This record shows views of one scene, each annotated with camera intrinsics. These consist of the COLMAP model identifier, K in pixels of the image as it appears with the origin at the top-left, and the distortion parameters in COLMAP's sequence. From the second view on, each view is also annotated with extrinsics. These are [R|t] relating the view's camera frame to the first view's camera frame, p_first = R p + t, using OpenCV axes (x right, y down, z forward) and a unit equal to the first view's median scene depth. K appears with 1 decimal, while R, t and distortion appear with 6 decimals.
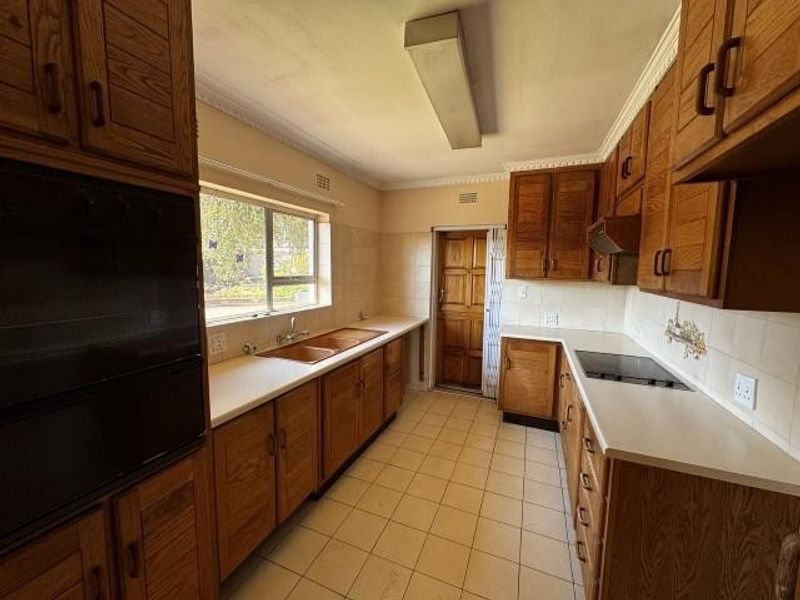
lens RADIAL K [[325.6, 0, 400.0], [0, 325.6, 300.0], [0, 0, 1]] dist [-0.000836, 0.000311]
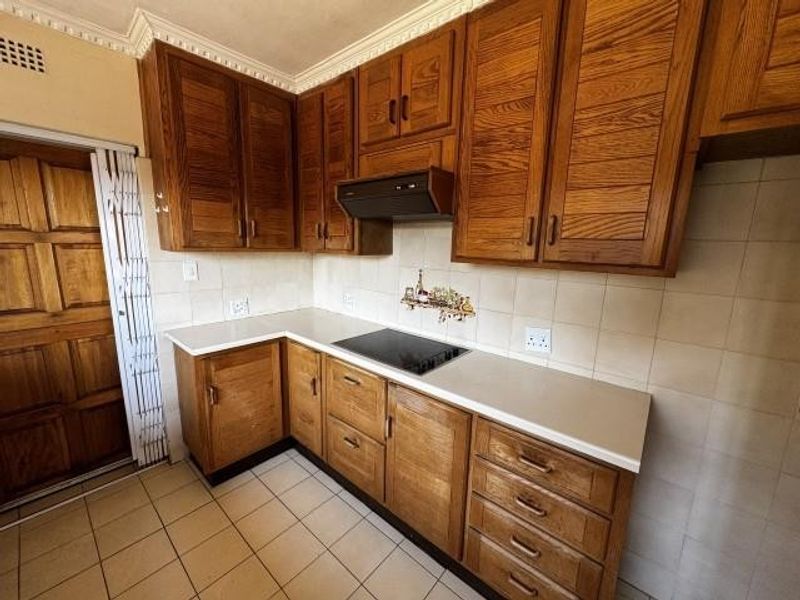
lens RADIAL K [[316.7, 0, 400.0], [0, 316.7, 300.0], [0, 0, 1]] dist [-0.002886, -0.000138]
pose [[0.300425, -0.178928, 0.936872, -0.077974], [0.075757, 0.983620, 0.163563, -0.045191], [-0.950792, 0.021836, 0.309059, 0.498033]]
